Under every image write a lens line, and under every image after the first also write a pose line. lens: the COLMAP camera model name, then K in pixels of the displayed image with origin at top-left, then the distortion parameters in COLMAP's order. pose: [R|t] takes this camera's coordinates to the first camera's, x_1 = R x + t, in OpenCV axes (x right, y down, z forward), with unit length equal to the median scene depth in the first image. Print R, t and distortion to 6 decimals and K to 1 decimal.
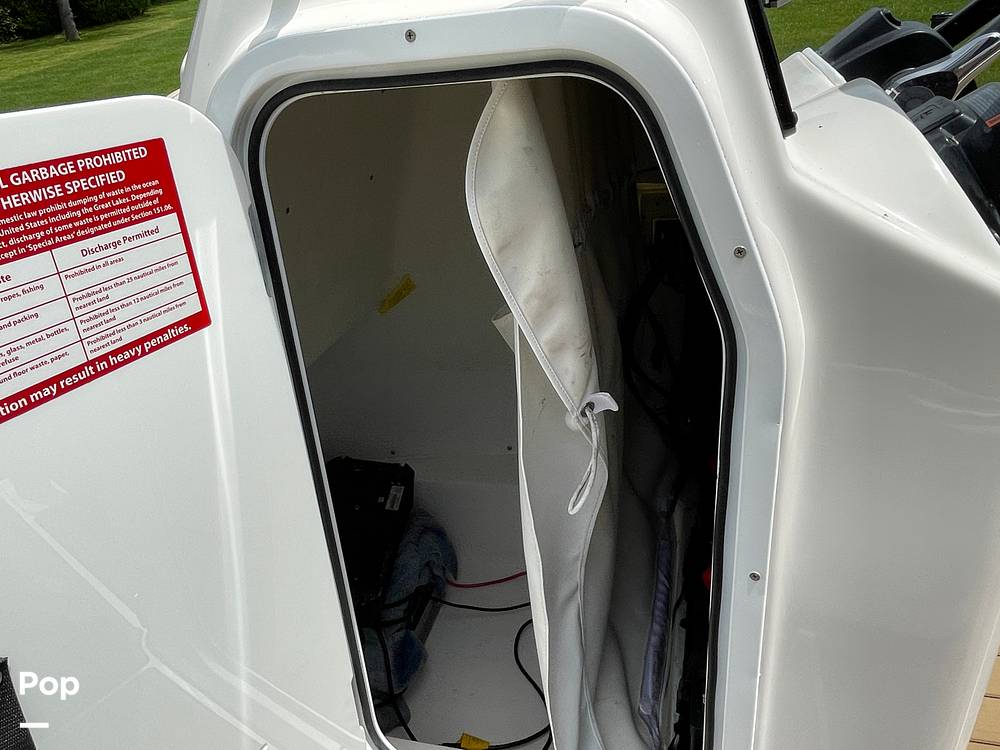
lens RADIAL K [[748.0, 0, 500.0], [0, 748.0, 375.0], [0, 0, 1]] dist [0.000838, -0.003431]
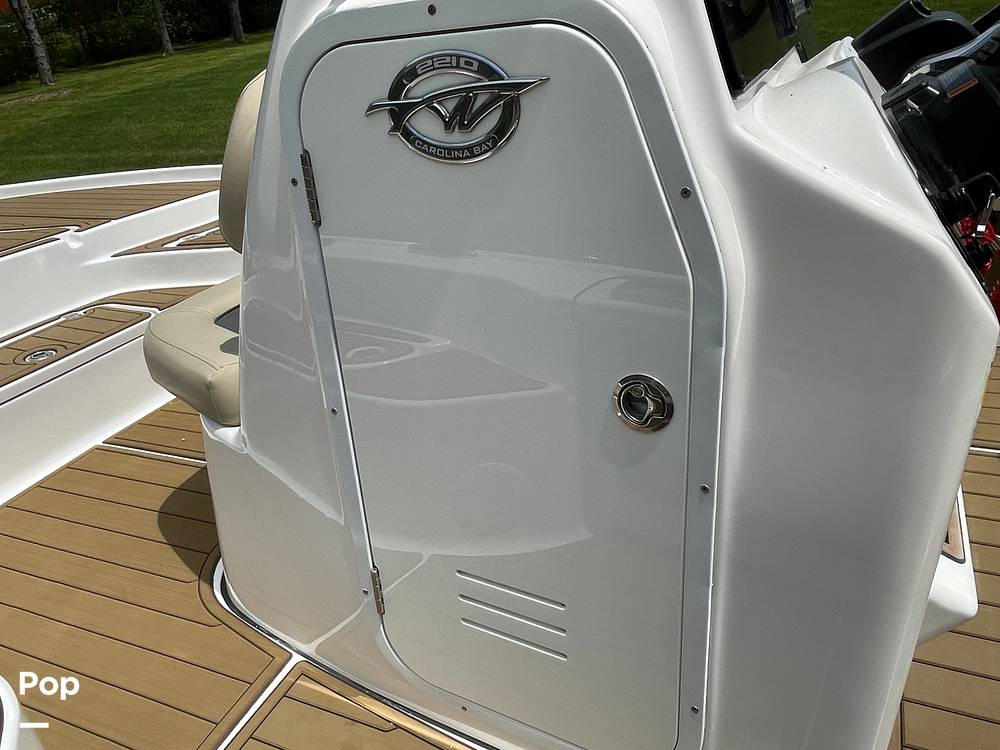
lens RADIAL K [[748.0, 0, 500.0], [0, 748.0, 375.0], [0, 0, 1]] dist [0.000838, -0.003431]
pose [[0.985169, 0.078346, -0.152654, 0.205704], [-0.079438, 0.996839, -0.001059, 0.129619], [0.152089, 0.013170, 0.988279, -0.184435]]
